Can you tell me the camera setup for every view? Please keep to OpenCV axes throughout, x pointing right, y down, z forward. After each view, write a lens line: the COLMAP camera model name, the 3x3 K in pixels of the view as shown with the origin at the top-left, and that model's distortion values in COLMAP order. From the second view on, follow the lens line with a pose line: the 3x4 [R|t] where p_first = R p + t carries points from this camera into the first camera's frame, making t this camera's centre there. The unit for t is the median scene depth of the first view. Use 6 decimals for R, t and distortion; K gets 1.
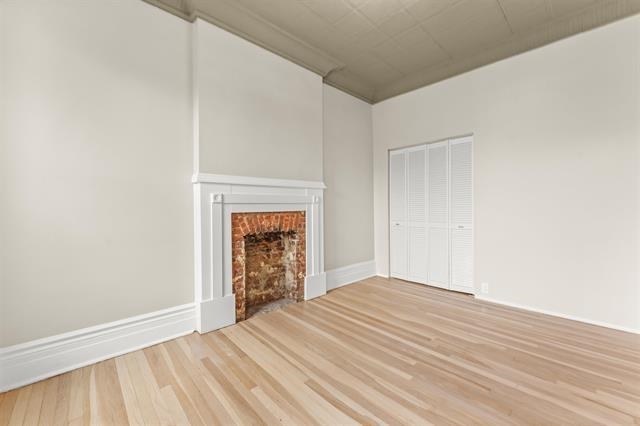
lens RADIAL K [[256.0, 0, 319.4], [0, 256.0, 211.2], [0, 0, 1]] dist [0.001187, 0.000014]
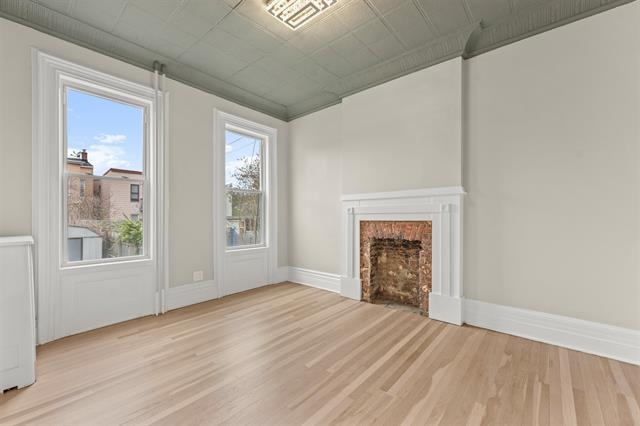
lens RADIAL K [[261.8, 0, 319.9], [0, 261.8, 215.8], [0, 0, 1]] dist [0.015275, 0.000041]
pose [[0.115451, 0.008935, -0.993273, 0.991632], [-0.010311, 0.999916, 0.007797, -0.027096], [0.993260, 0.009342, 0.115533, 0.583339]]
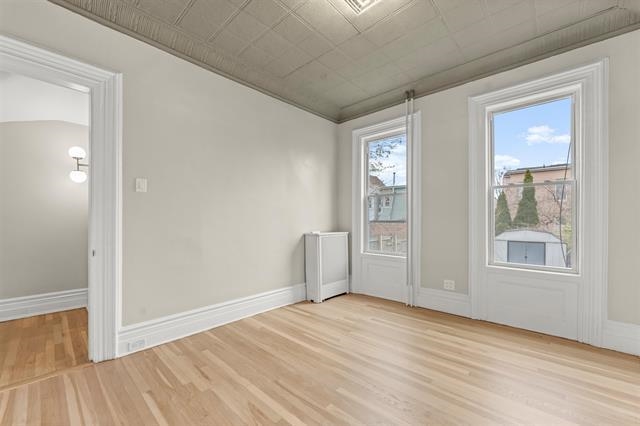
lens RADIAL K [[260.2, 0, 321.0], [0, 260.2, 220.8], [0, 0, 1]] dist [-0.001910, -0.000084]
pose [[-0.995619, 0.007810, -0.093176, 0.333871], [0.007146, 0.999947, 0.007464, -0.027395], [0.093229, 0.006765, -0.995622, 1.308084]]
